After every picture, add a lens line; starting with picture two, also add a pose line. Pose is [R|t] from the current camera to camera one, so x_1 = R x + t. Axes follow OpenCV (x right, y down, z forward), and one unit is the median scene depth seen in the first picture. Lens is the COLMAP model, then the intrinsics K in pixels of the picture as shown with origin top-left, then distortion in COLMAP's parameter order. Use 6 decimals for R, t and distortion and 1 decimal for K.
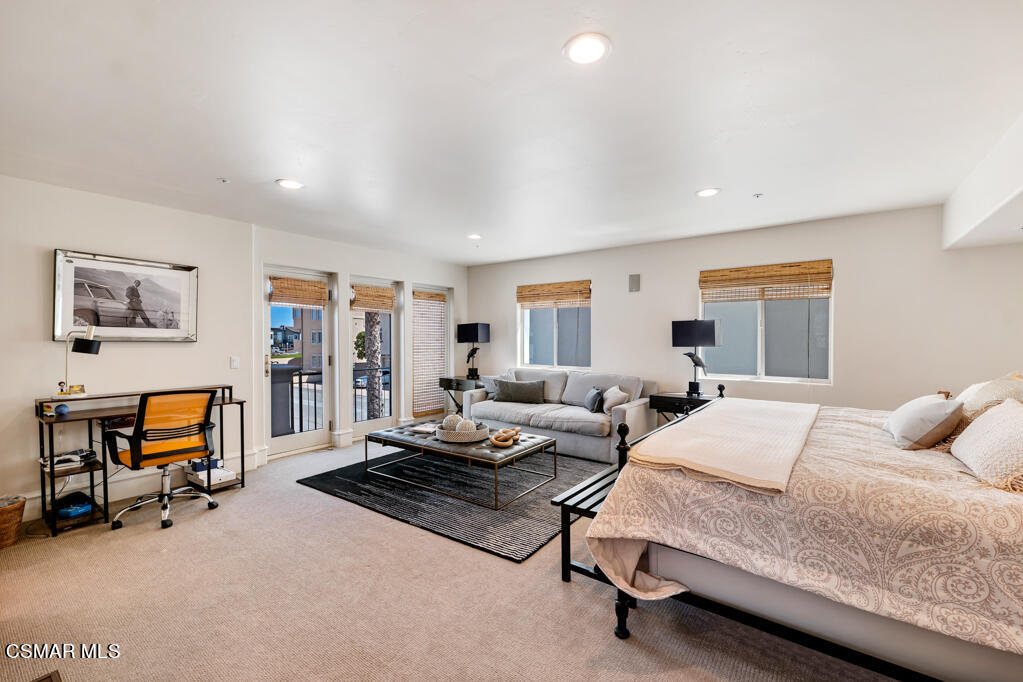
lens RADIAL K [[429.9, 0, 514.7], [0, 429.9, 343.4], [0, 0, 1]] dist [0.009236, 0.000548]
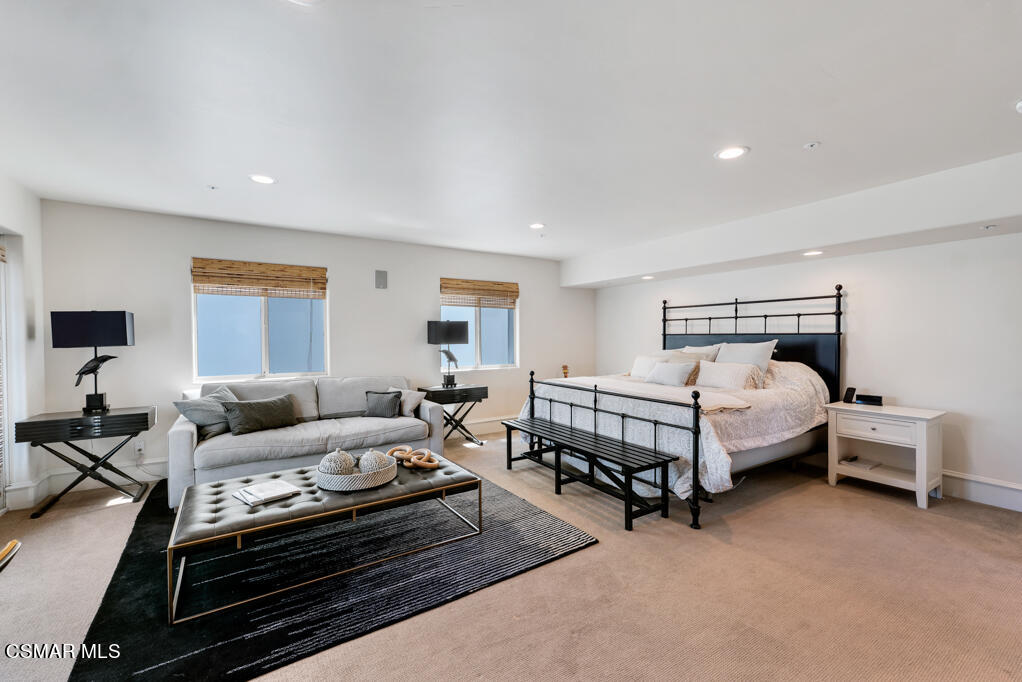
lens RADIAL K [[429.5, 0, 513.9], [0, 429.5, 338.0], [0, 0, 1]] dist [0.009236, 0.000548]
pose [[0.346032, -0.007530, 0.938193, -0.580626], [0.014234, 0.999895, 0.002776, -0.008847], [-0.938115, 0.012393, 0.346102, 0.434772]]
